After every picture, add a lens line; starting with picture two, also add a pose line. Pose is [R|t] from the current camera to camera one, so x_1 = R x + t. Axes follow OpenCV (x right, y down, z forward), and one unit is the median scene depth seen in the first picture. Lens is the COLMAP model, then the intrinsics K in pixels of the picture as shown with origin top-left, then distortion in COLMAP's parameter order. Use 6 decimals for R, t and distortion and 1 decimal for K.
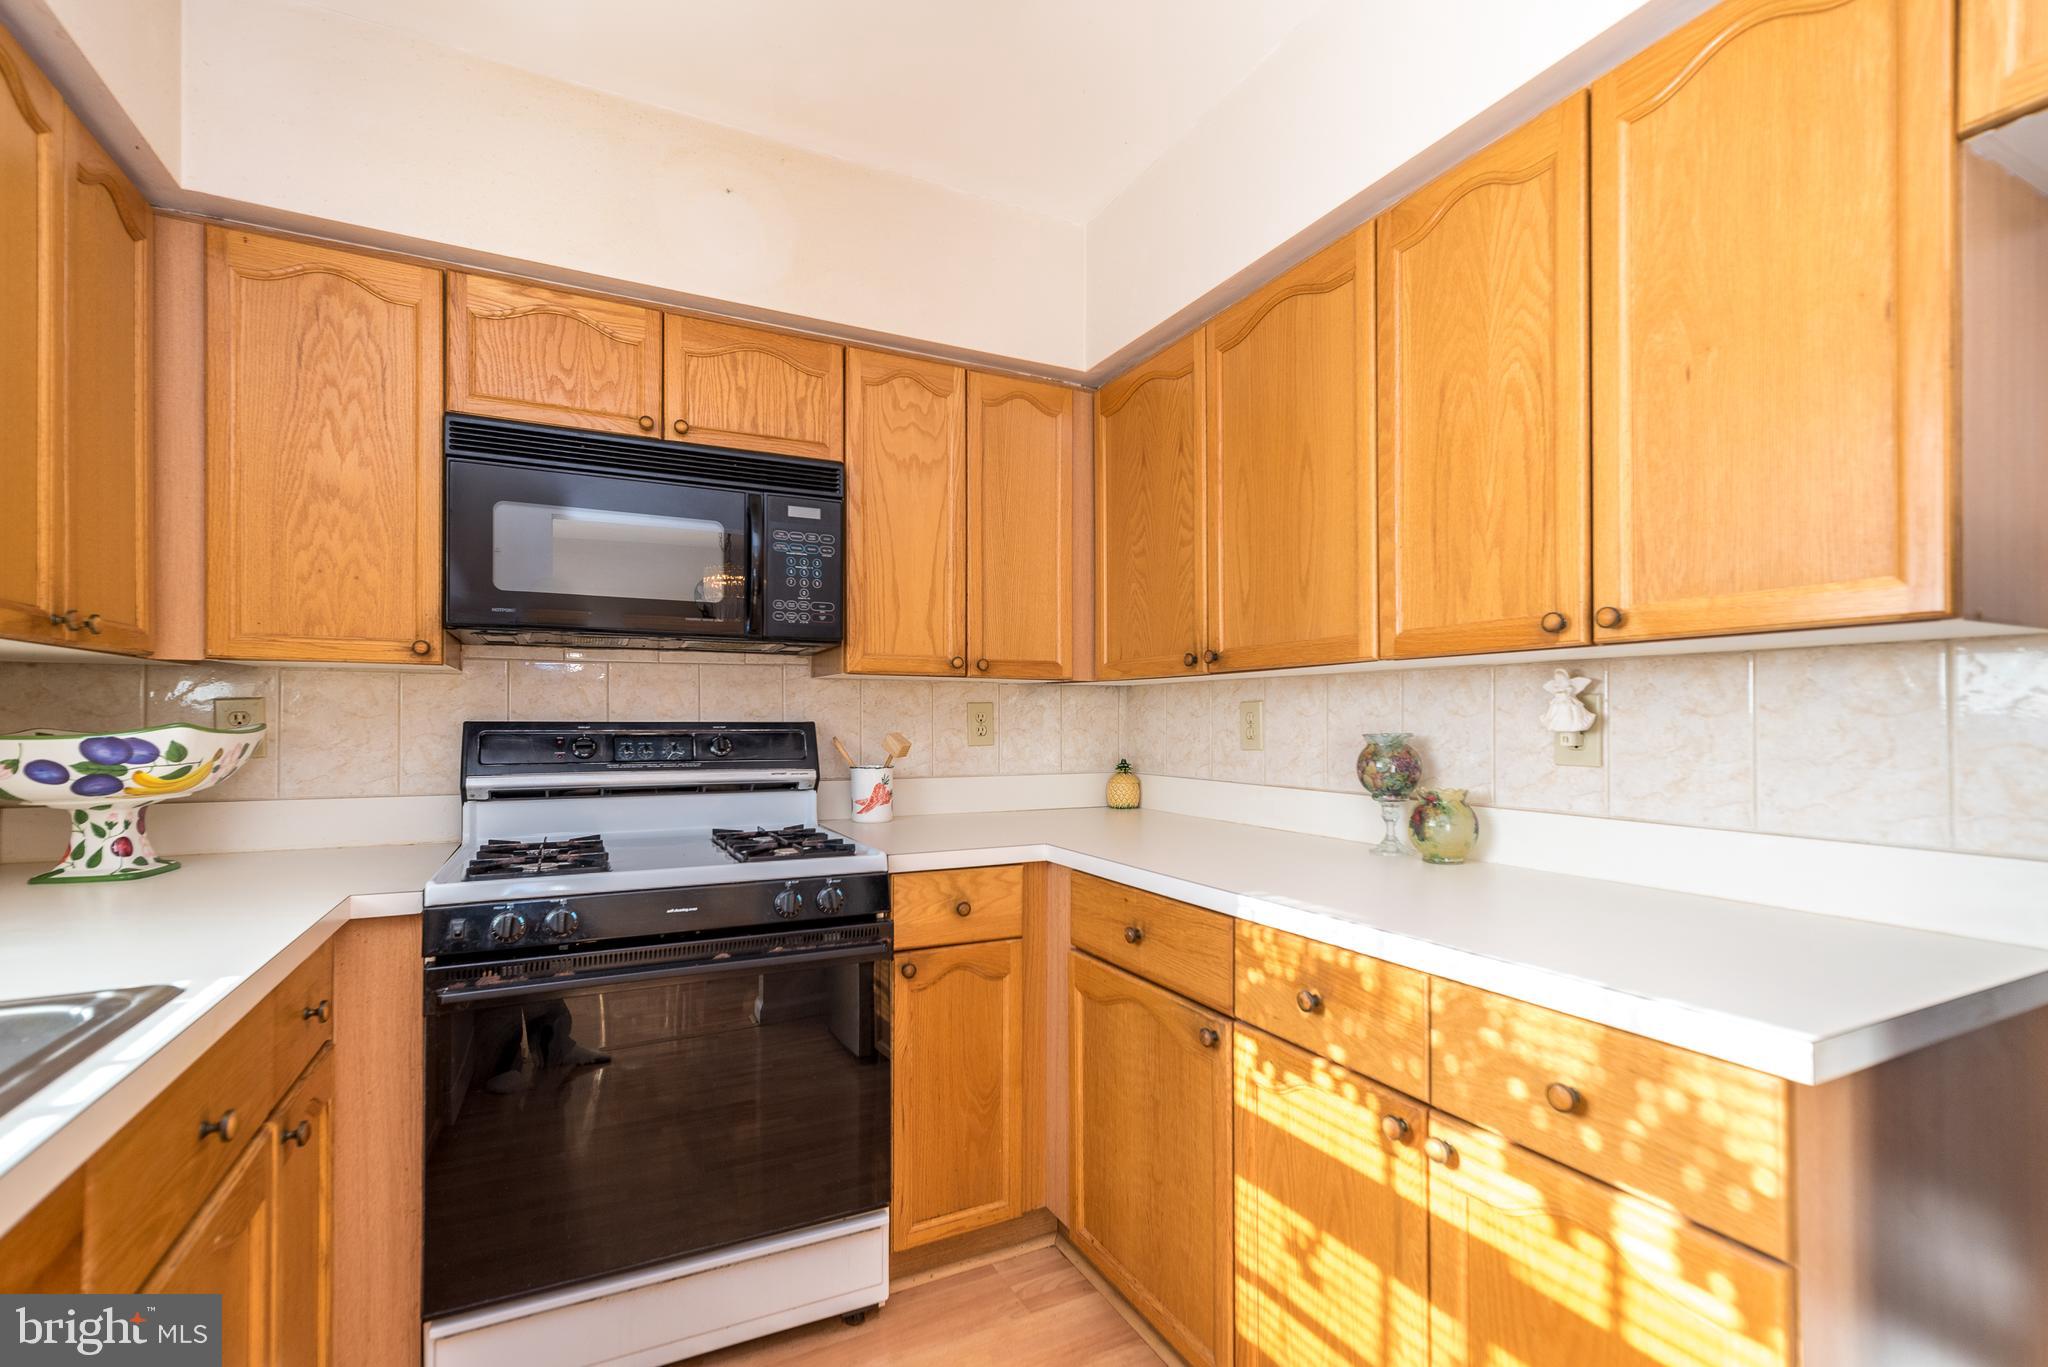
lens RADIAL K [[881.3, 0, 1006.1], [0, 881.3, 721.2], [0, 0, 1]] dist [0.008348, -0.000363]
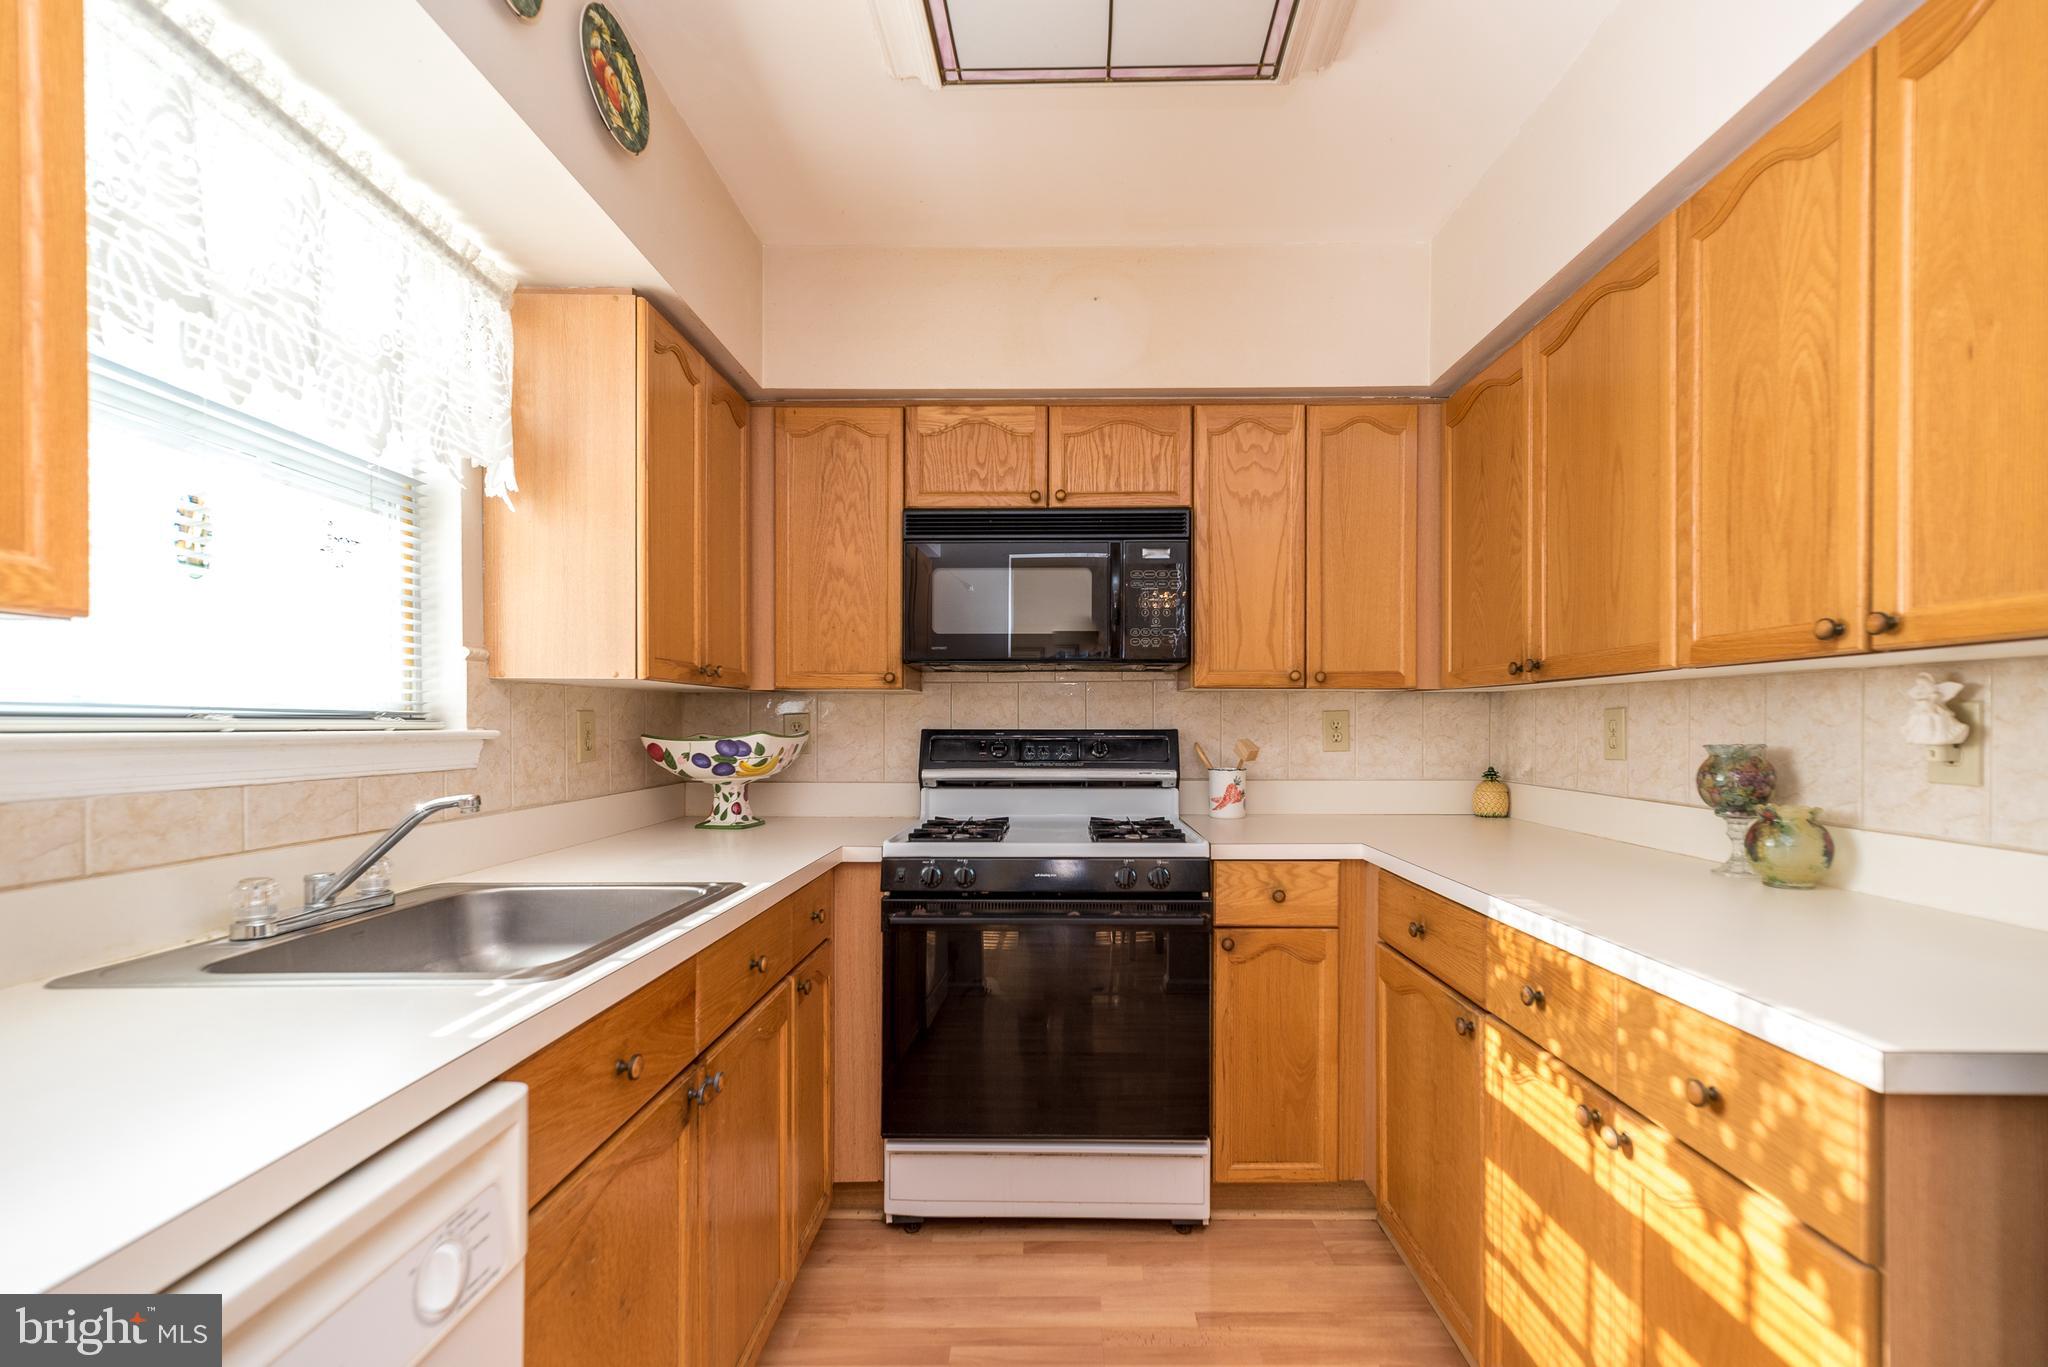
lens RADIAL K [[881.3, 0, 1043.3], [0, 881.3, 730.0], [0, 0, 1]] dist [0.008348, -0.000363]
pose [[0.888965, 0.001486, -0.457973, 0.228646], [0.001745, 0.999976, 0.006632, -0.009081], [0.457972, -0.006695, 0.888941, -0.160605]]
